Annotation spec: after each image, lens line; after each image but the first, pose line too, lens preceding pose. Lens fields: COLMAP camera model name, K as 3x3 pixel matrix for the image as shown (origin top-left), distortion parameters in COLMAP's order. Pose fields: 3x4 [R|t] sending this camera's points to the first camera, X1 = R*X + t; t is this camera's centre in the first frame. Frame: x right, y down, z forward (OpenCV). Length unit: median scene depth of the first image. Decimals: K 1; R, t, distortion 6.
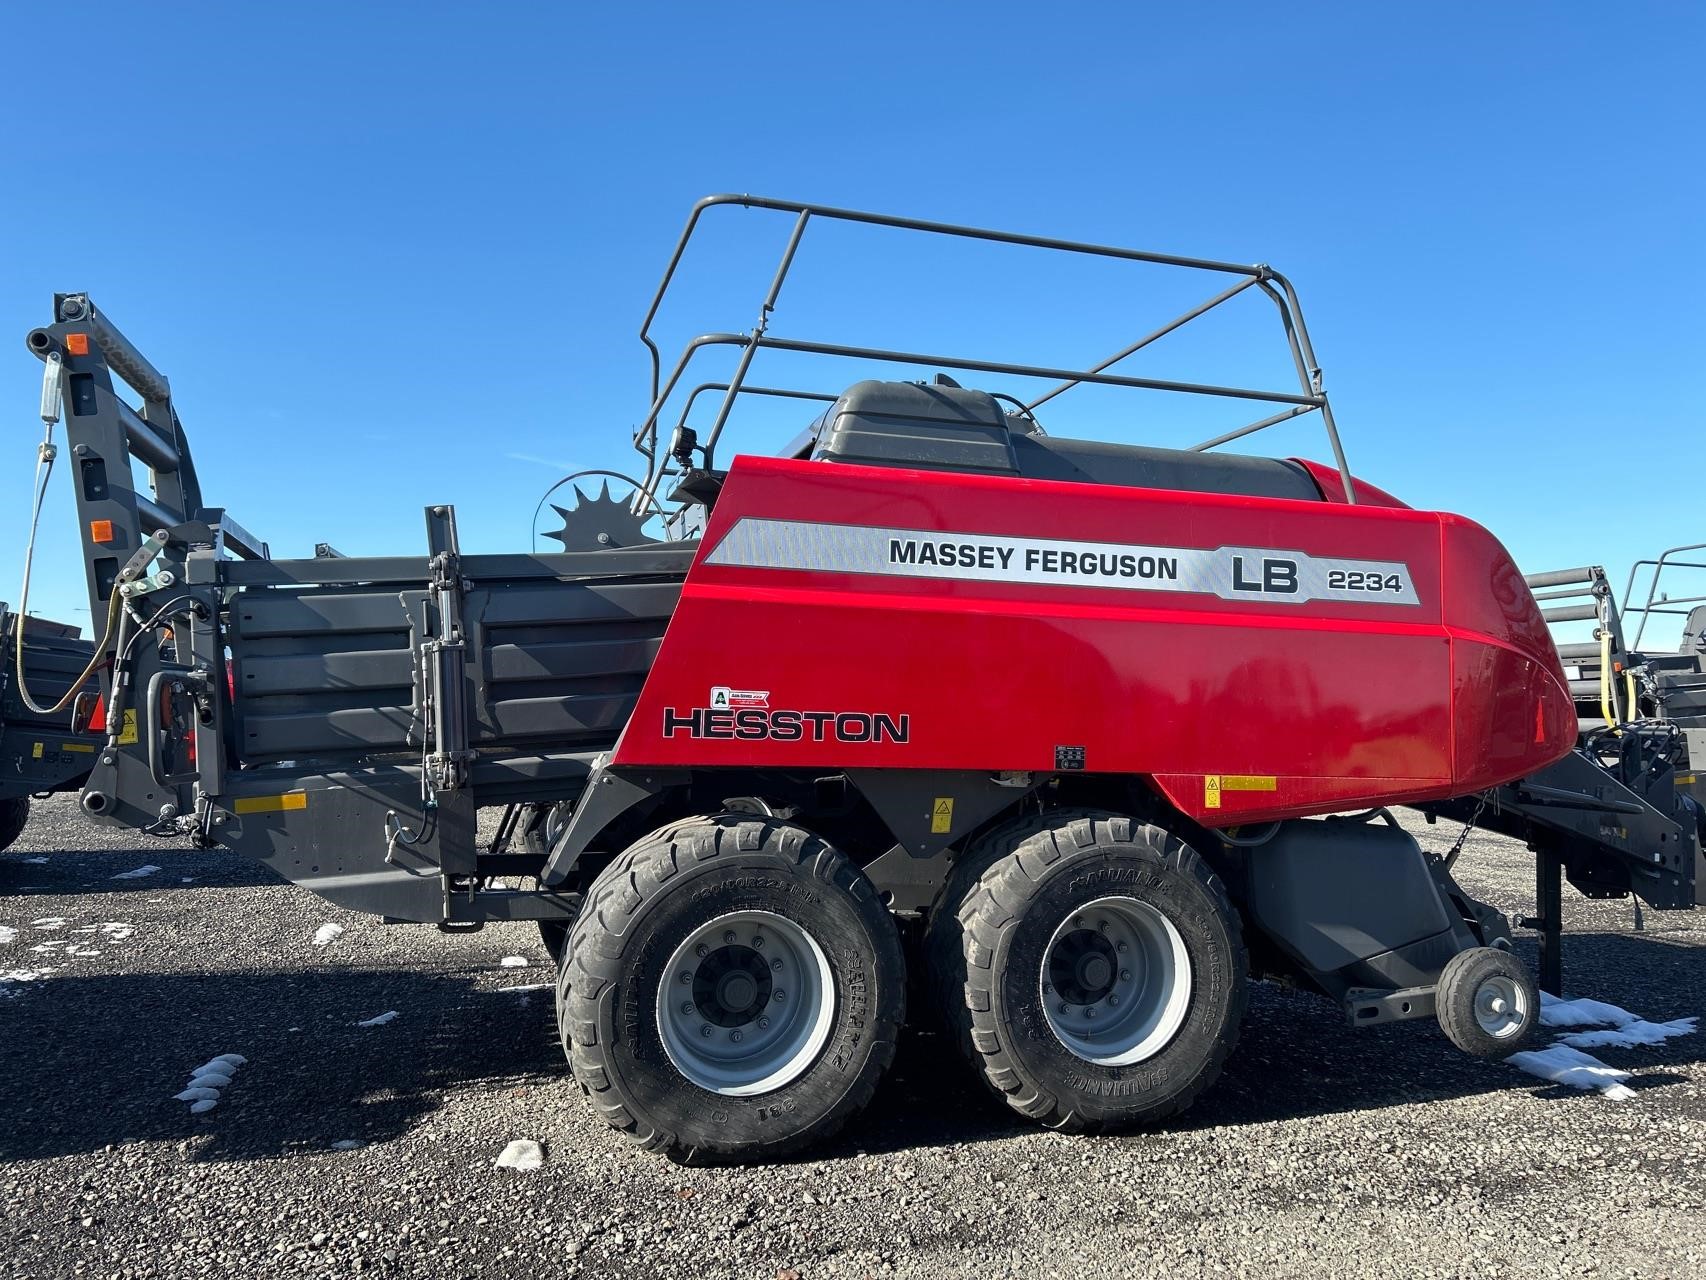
lens RADIAL K [[1267.7, 0, 848.6], [0, 1267.7, 690.3], [0, 0, 1]] dist [0.068490, -0.077138]
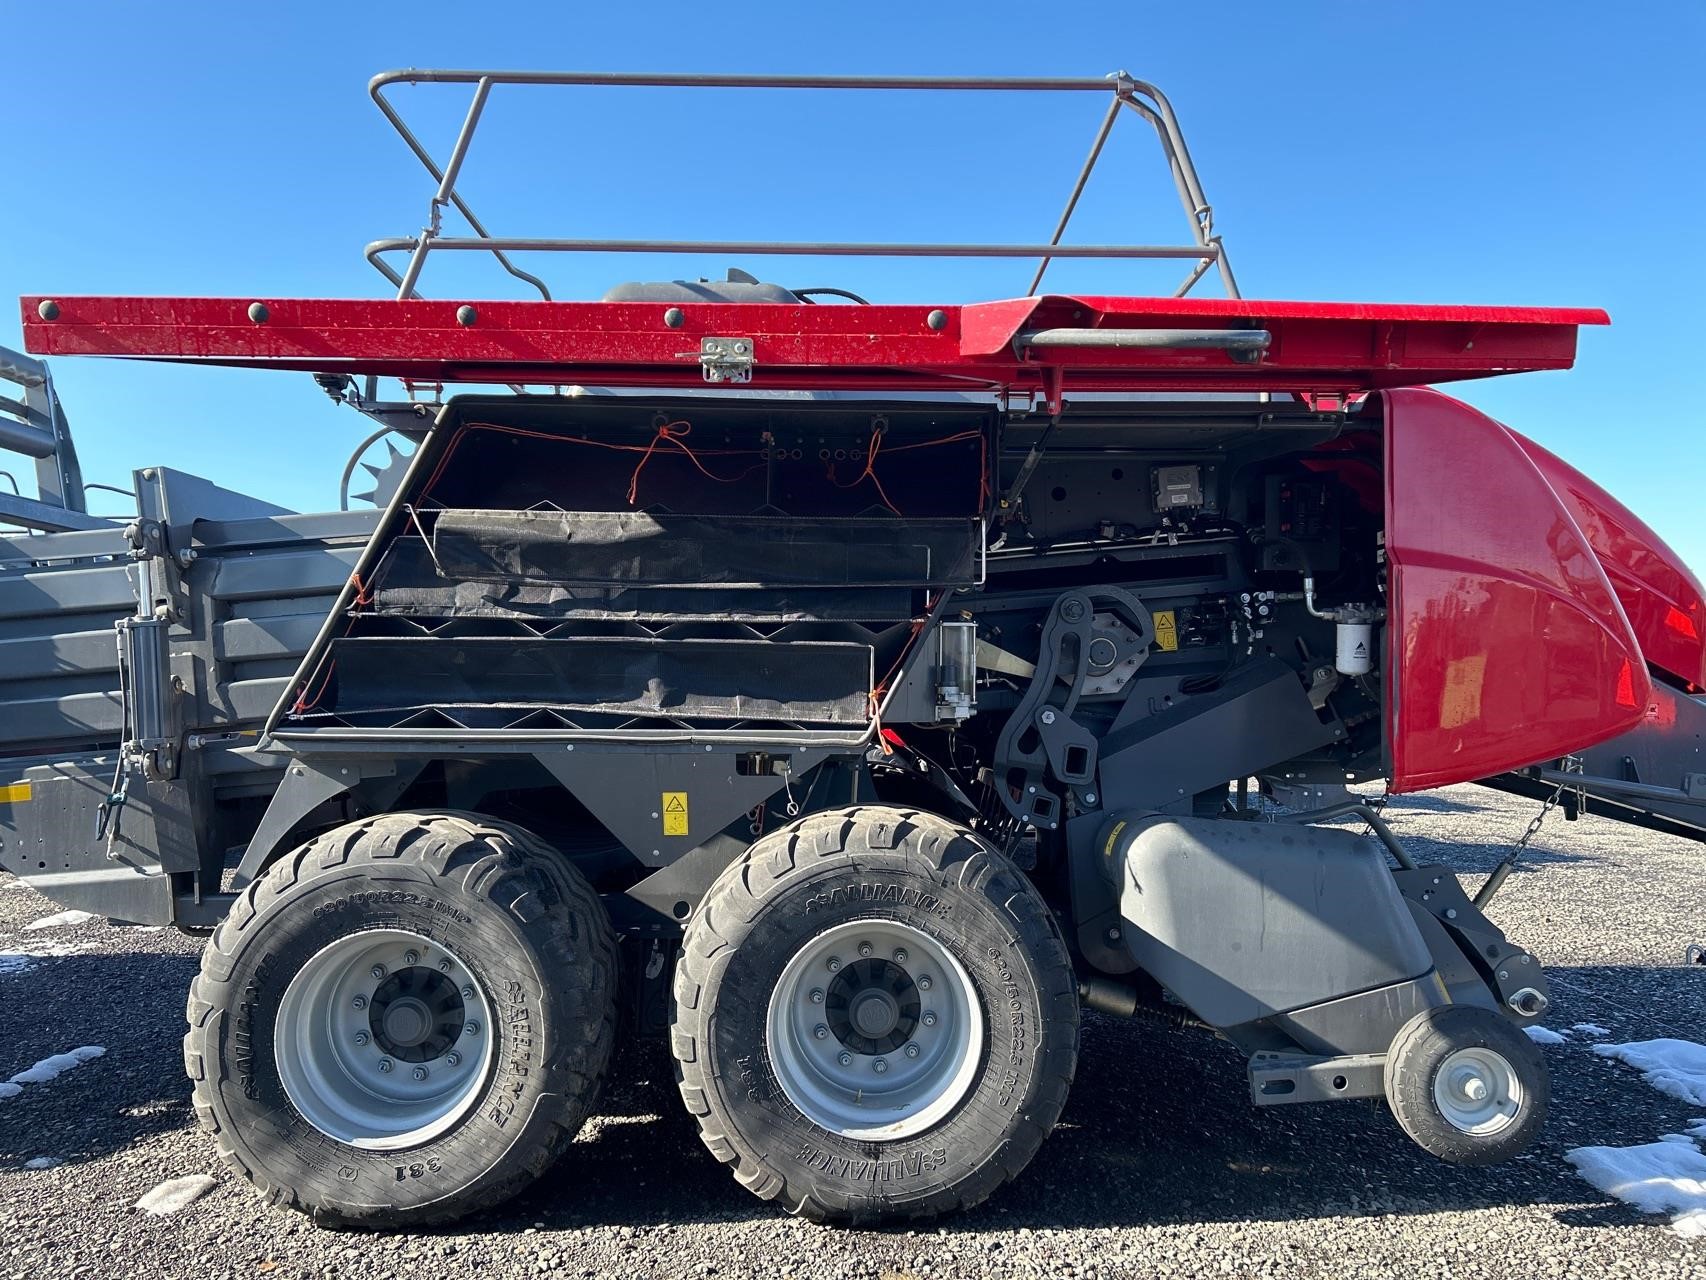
lens RADIAL K [[1267.7, 0, 848.6], [0, 1267.7, 690.3], [0, 0, 1]] dist [0.068490, -0.077138]
pose [[0.960344, -0.018188, -0.278225, 0.411995], [0.023276, 0.999617, 0.014995, 0.011041], [0.277846, -0.020876, 0.960399, 0.260949]]
